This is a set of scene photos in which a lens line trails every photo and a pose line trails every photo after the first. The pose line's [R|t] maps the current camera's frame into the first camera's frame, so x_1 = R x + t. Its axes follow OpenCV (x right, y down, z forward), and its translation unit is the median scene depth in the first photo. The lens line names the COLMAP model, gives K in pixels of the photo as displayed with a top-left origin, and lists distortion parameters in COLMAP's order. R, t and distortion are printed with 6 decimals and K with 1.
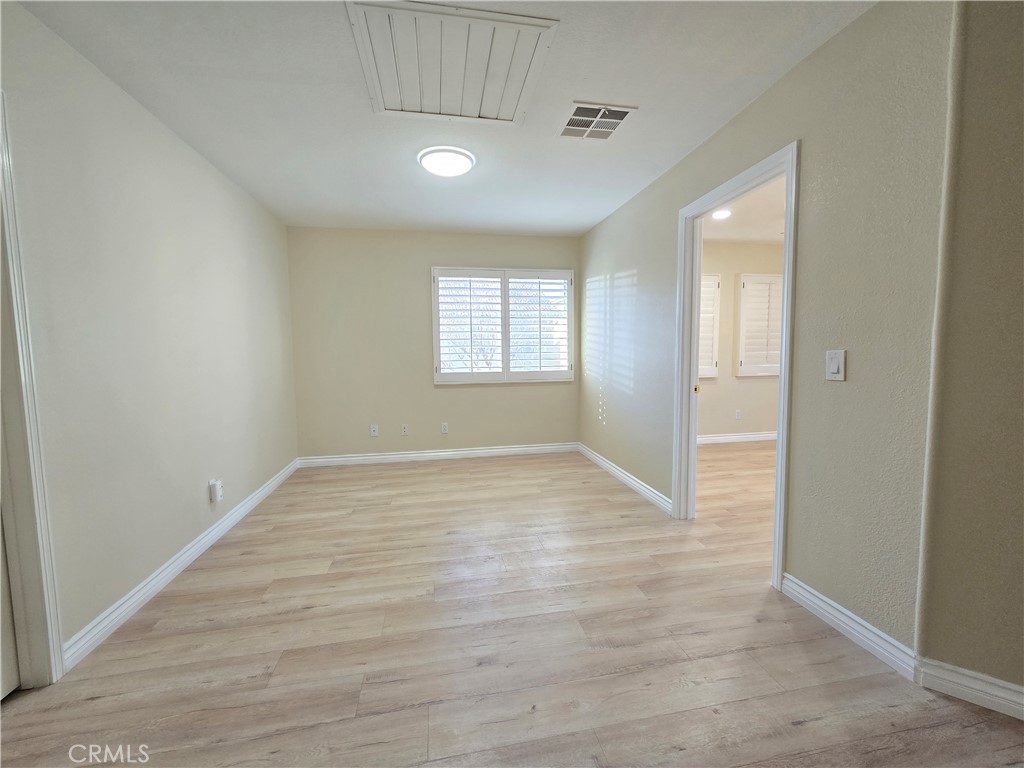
lens RADIAL K [[414.7, 0, 514.3], [0, 414.7, 381.7], [0, 0, 1]] dist [0.000869, 0.000641]
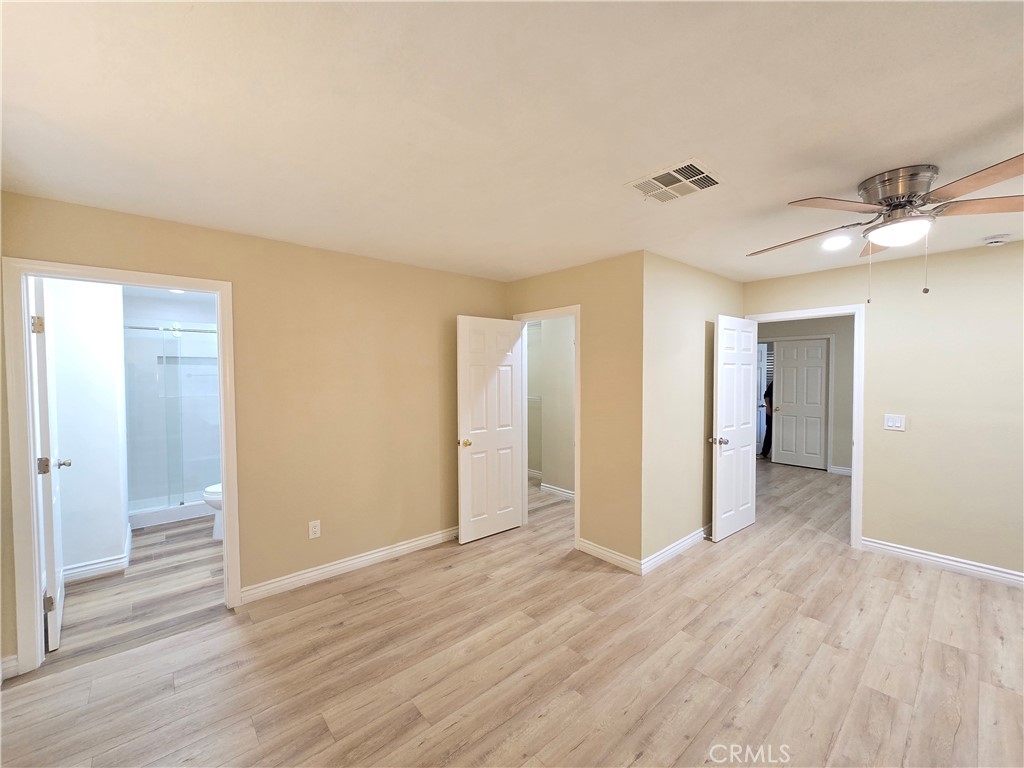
lens RADIAL K [[414.7, 0, 513.3], [0, 414.7, 387.9], [0, 0, 1]] dist [0.000869, 0.000641]
pose [[-0.862891, 0.030991, -0.504438, 1.923553], [-0.025988, 0.994077, 0.105528, -0.249805], [0.504721, 0.104169, -0.856975, 1.503831]]
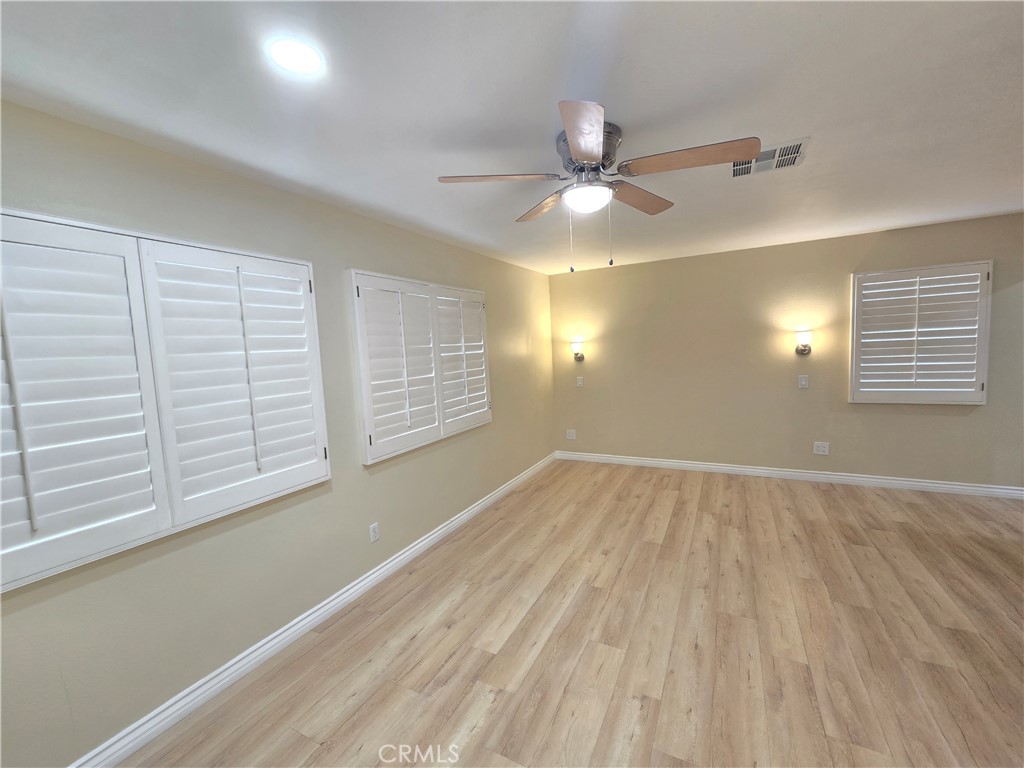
lens RADIAL K [[414.7, 0, 511.6], [0, 414.7, 384.7], [0, 0, 1]] dist [0.000869, 0.000641]
pose [[0.626584, -0.087912, 0.774380, 0.456454], [0.102535, 0.994280, 0.029911, -0.192803], [-0.772580, 0.060659, 0.632014, 0.927168]]
